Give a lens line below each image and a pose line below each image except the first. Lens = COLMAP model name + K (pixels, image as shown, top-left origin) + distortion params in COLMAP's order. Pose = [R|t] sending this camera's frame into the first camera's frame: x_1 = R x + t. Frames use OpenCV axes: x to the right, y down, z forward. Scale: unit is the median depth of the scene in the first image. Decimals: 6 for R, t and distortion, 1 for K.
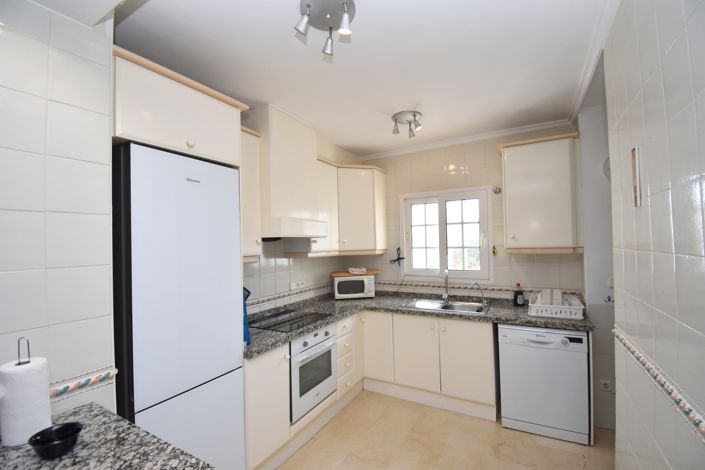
lens RADIAL K [[308.8, 0, 354.7], [0, 308.8, 237.7], [0, 0, 1]] dist [0.018100, -0.024976]
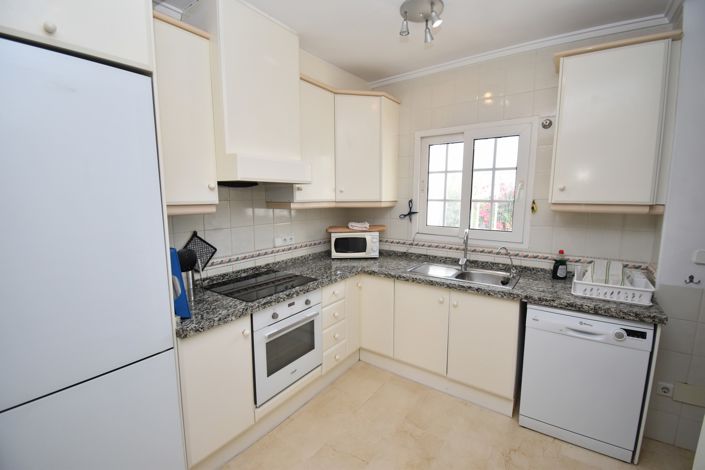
lens RADIAL K [[308.8, 0, 354.7], [0, 308.8, 237.7], [0, 0, 1]] dist [0.018100, -0.024976]
pose [[0.994680, 0.036949, -0.096161, 0.101404], [-0.021458, 0.987302, 0.157399, 0.008632], [0.100756, -0.154499, 0.982842, 0.220619]]
